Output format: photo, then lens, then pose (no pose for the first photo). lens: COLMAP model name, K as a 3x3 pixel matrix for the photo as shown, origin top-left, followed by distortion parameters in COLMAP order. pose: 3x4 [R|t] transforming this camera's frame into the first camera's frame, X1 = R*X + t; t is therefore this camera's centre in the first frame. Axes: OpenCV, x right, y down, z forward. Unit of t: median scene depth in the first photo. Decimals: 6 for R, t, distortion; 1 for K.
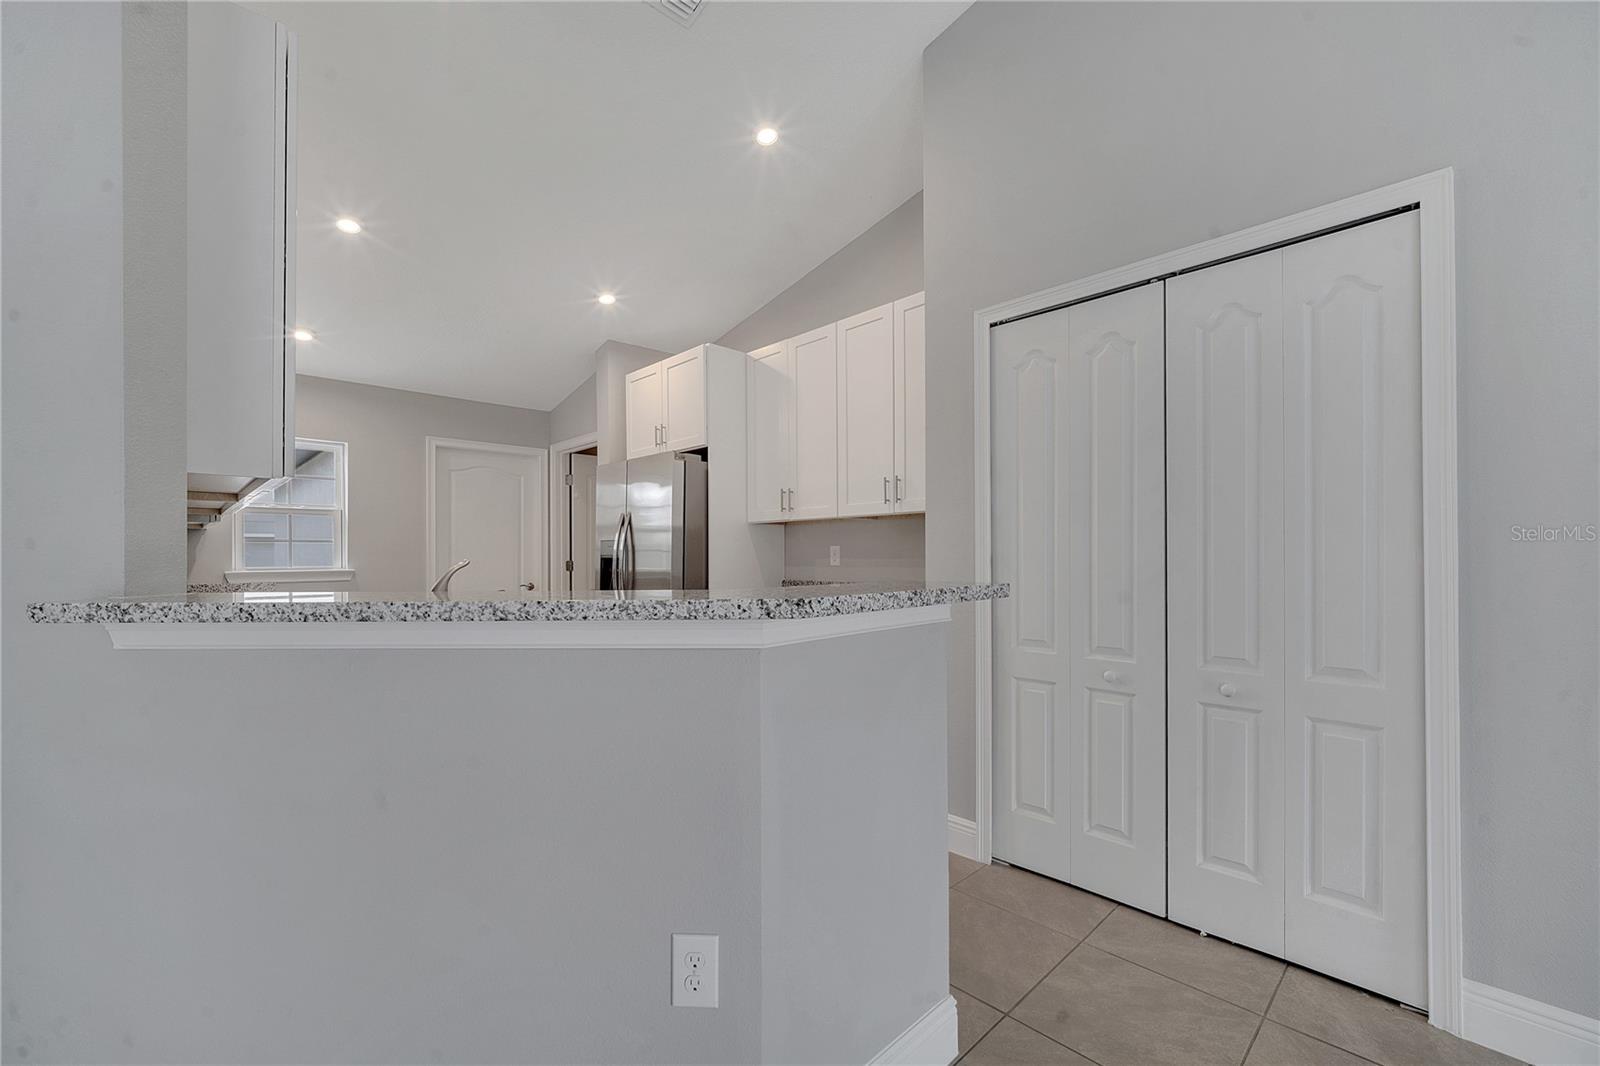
lens RADIAL K [[655.0, 0, 794.5], [0, 655.0, 552.0], [0, 0, 1]] dist [-0.005215, -0.000337]
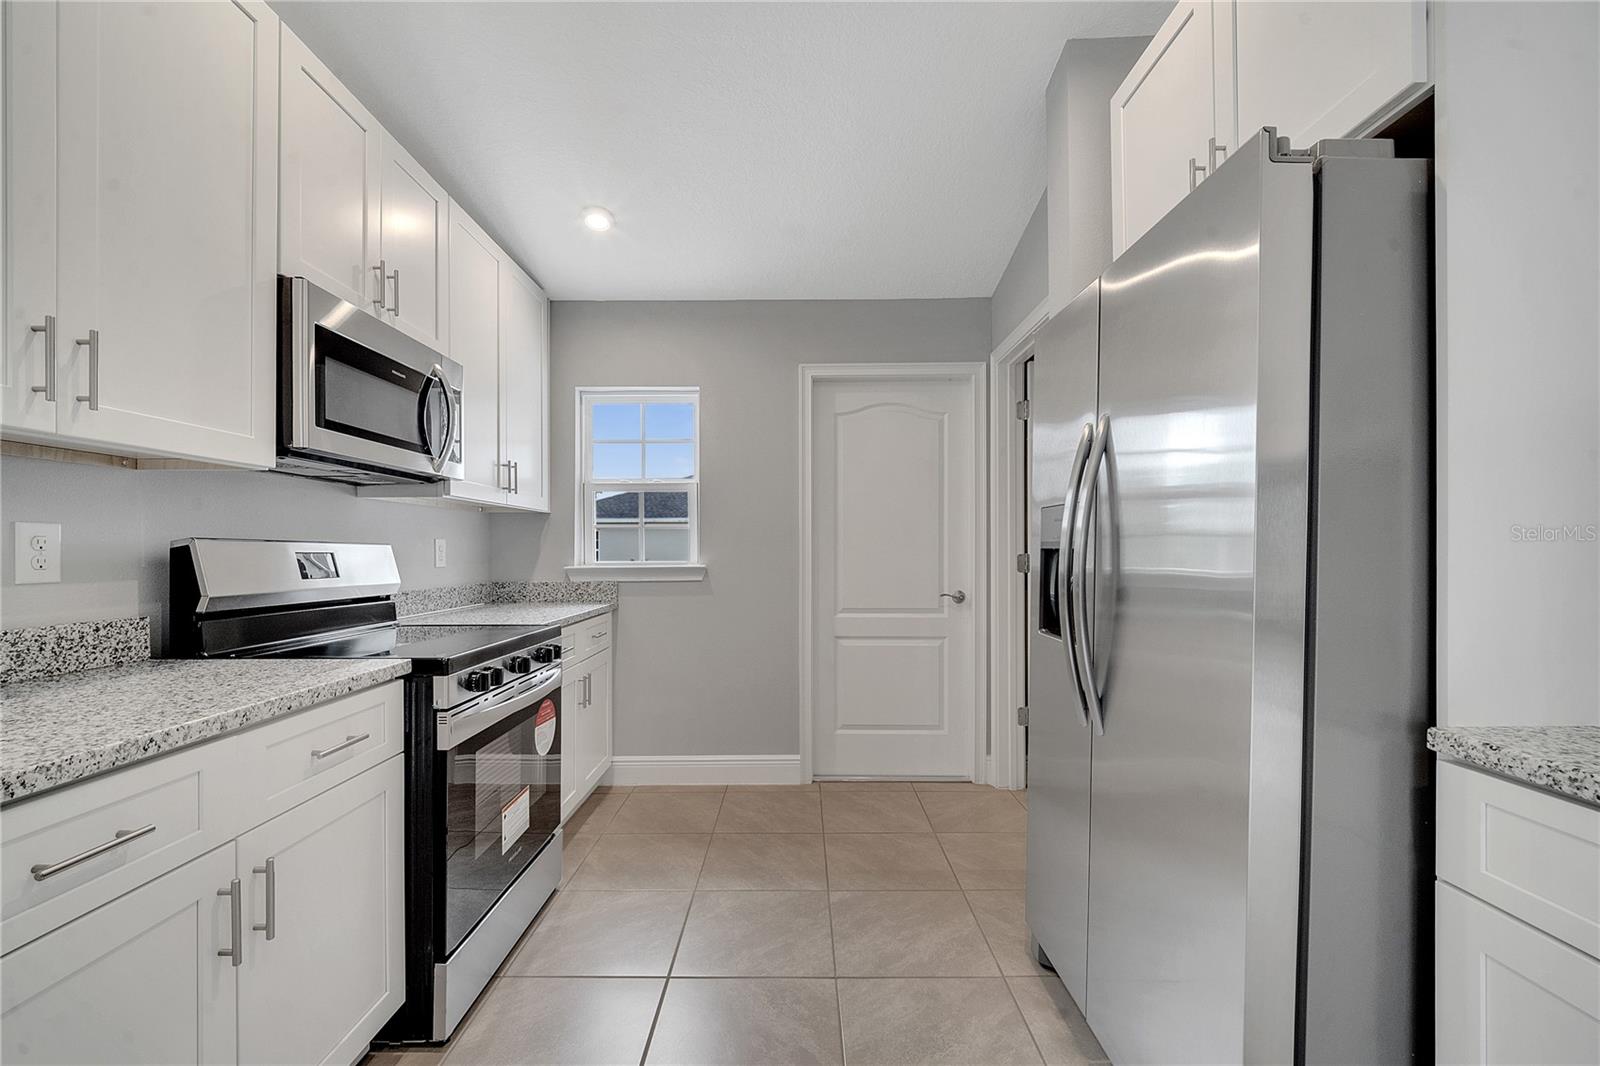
lens RADIAL K [[655.0, 0, 794.5], [0, 655.0, 552.0], [0, 0, 1]] dist [-0.005215, -0.000337]
pose [[0.715501, 0.002588, -0.698607, -0.132052], [0.006901, 0.999918, 0.010773, 0.005853], [0.698577, -0.012529, 0.715425, 0.658645]]
